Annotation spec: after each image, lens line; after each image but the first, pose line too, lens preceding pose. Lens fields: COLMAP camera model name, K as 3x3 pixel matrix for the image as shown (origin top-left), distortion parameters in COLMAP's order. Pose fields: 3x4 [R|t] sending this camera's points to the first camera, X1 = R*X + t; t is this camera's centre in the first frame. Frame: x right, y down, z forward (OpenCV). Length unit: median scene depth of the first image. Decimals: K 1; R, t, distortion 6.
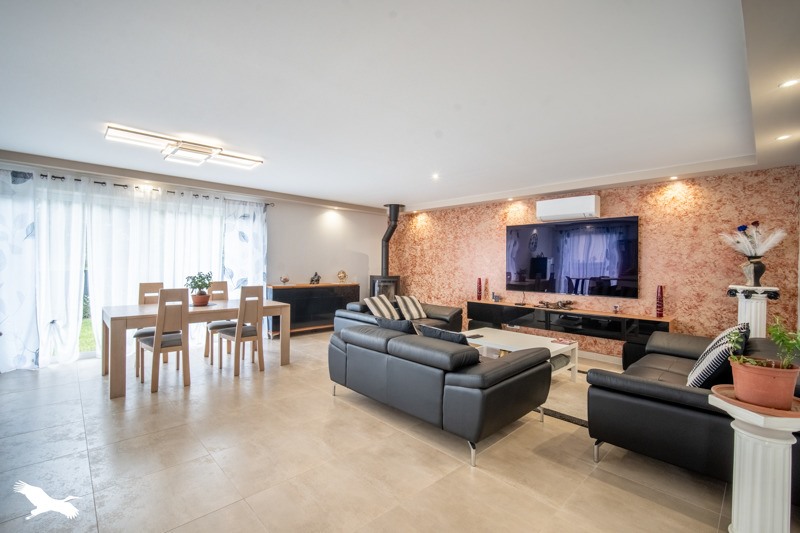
lens RADIAL K [[351.2, 0, 401.3], [0, 351.2, 268.7], [0, 0, 1]] dist [-0.001602, -0.000056]
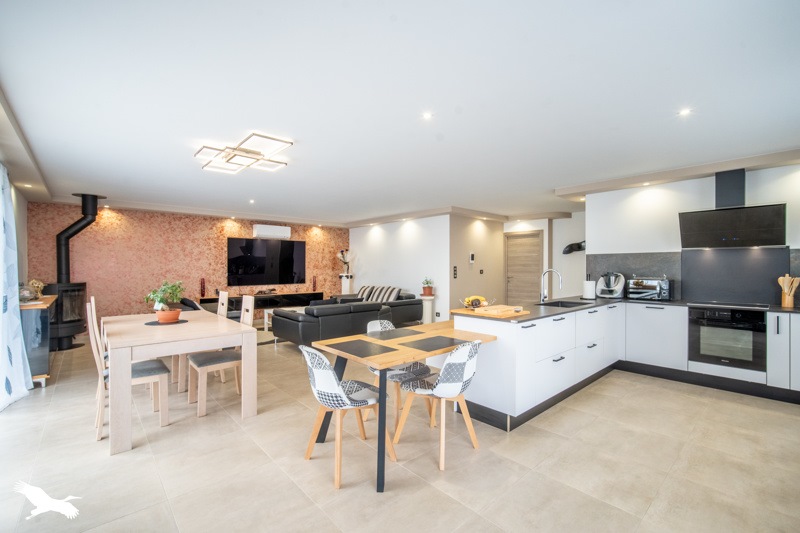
lens RADIAL K [[351.2, 0, 399.6], [0, 351.2, 266.8], [0, 0, 1]] dist [-0.001602, -0.000056]
pose [[0.046594, -0.019563, 0.998722, -1.059097], [0.007609, 0.999786, 0.019229, -0.033702], [-0.998885, 0.006703, 0.046732, 0.315904]]
